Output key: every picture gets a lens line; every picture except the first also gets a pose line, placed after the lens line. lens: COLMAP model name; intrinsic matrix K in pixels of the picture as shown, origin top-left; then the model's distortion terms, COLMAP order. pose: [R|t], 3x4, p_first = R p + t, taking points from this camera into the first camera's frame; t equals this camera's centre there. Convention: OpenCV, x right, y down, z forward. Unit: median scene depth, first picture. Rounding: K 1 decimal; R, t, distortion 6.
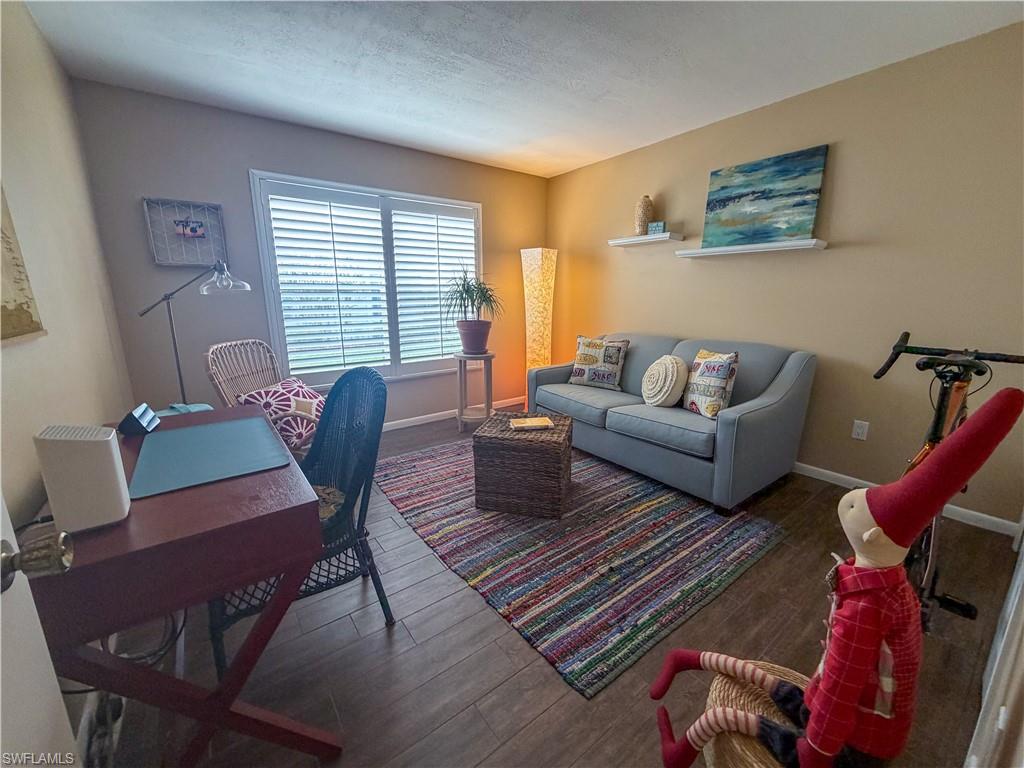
lens RADIAL K [[407.9, 0, 509.6], [0, 407.9, 383.6], [0, 0, 1]] dist [-0.000097, -0.000223]
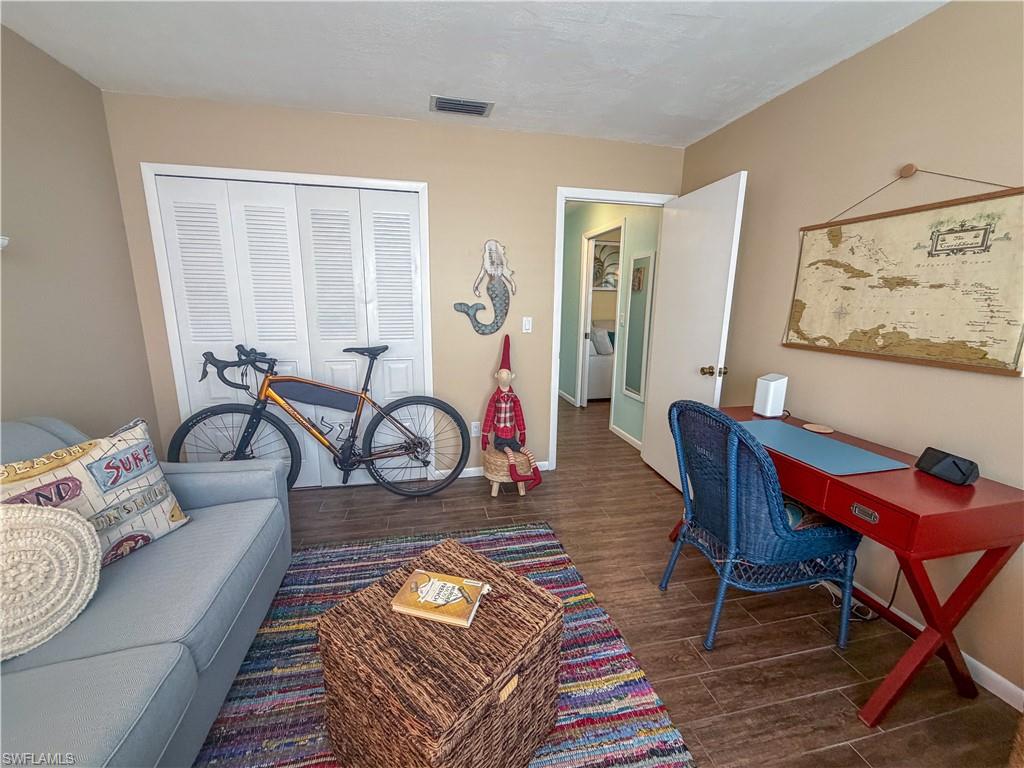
lens RADIAL K [[407.9, 0, 509.6], [0, 407.9, 383.6], [0, 0, 1]] dist [-0.000097, -0.000223]
pose [[-0.911290, -0.087530, 0.402355, -0.218982], [0.082766, 0.918265, 0.387219, -0.353044], [-0.403362, 0.386170, -0.829561, 1.383665]]
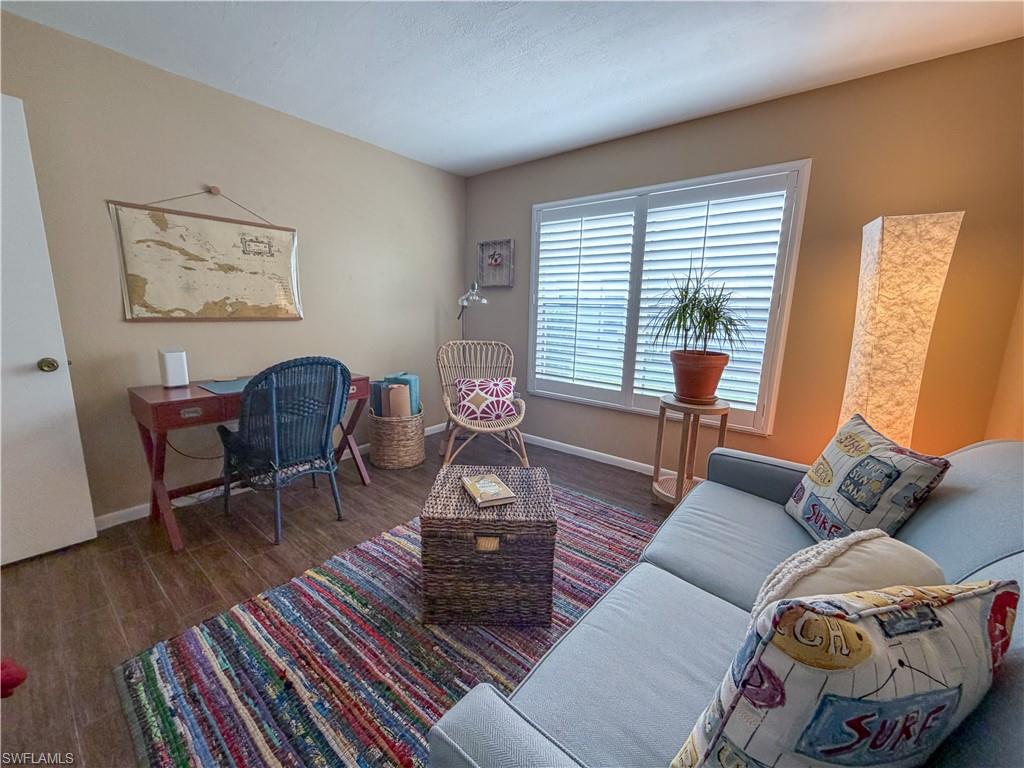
lens RADIAL K [[407.9, 0, 509.6], [0, 407.9, 383.6], [0, 0, 1]] dist [-0.000097, -0.000223]
pose [[0.249610, 0.187217, -0.950076, 0.755512], [-0.232391, 0.964041, 0.128914, -0.192288], [0.940048, 0.188611, 0.284141, 0.865882]]
